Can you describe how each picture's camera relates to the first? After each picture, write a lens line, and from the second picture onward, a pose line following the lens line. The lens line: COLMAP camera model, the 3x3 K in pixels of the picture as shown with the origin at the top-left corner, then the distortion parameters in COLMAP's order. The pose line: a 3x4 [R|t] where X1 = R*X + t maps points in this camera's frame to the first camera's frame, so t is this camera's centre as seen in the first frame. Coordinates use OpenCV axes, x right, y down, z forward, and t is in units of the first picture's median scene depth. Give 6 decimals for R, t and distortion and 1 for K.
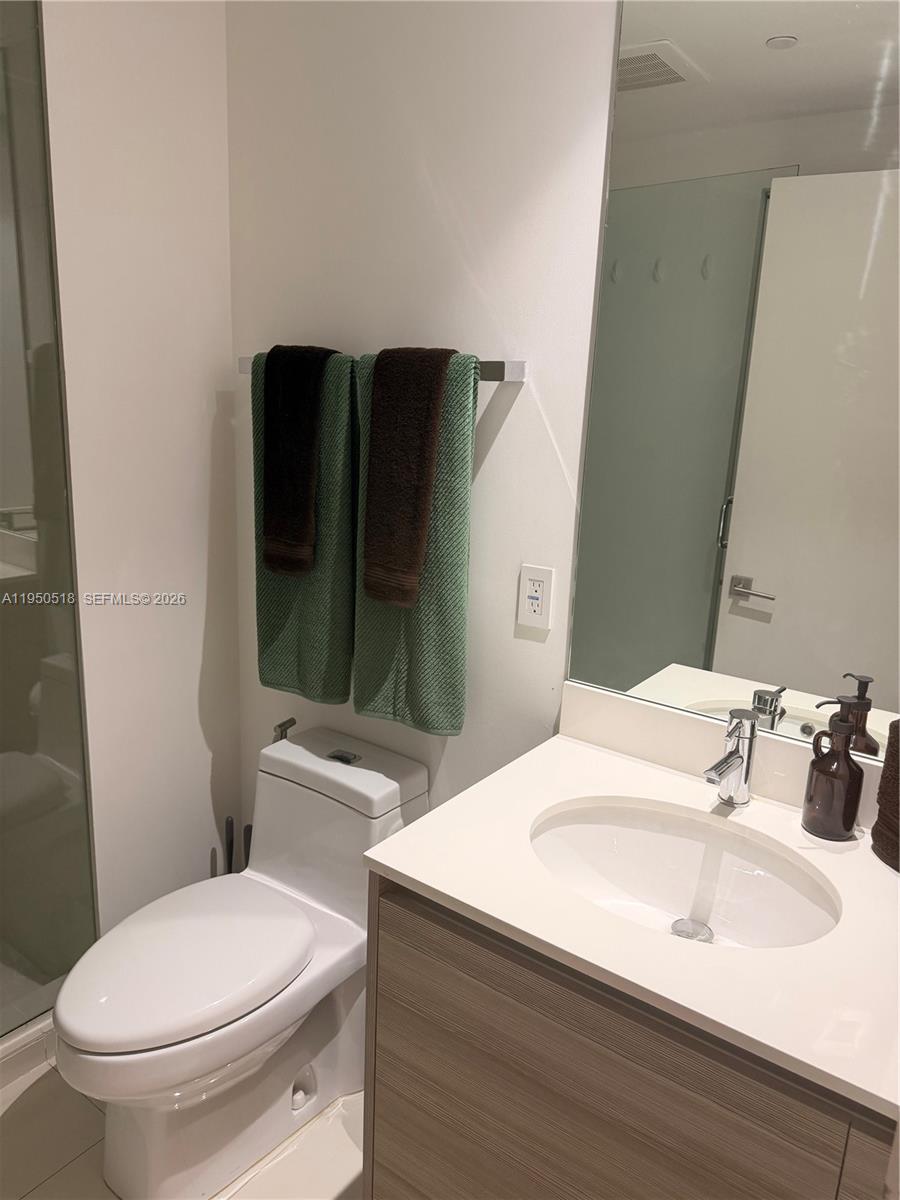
lens RADIAL K [[839.5, 0, 447.9], [0, 839.5, 598.2], [0, 0, 1]] dist [0.061162, -0.061915]
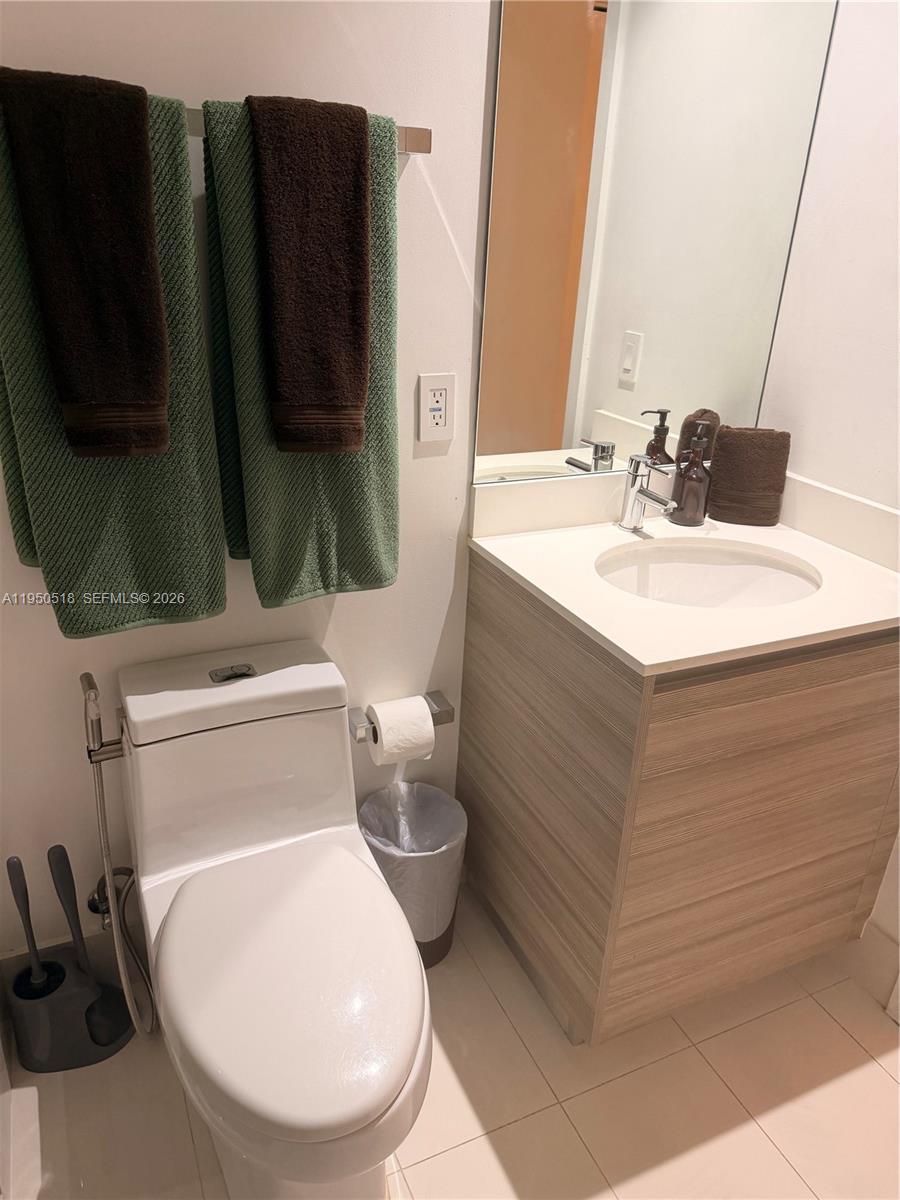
lens RADIAL K [[839.5, 0, 446.2], [0, 839.5, 601.0], [0, 0, 1]] dist [0.061162, -0.061915]
pose [[0.475521, -0.376842, 0.794902, -0.729154], [0.180029, 0.926165, 0.331374, -0.113143], [-0.861086, -0.014470, 0.508254, 0.503642]]
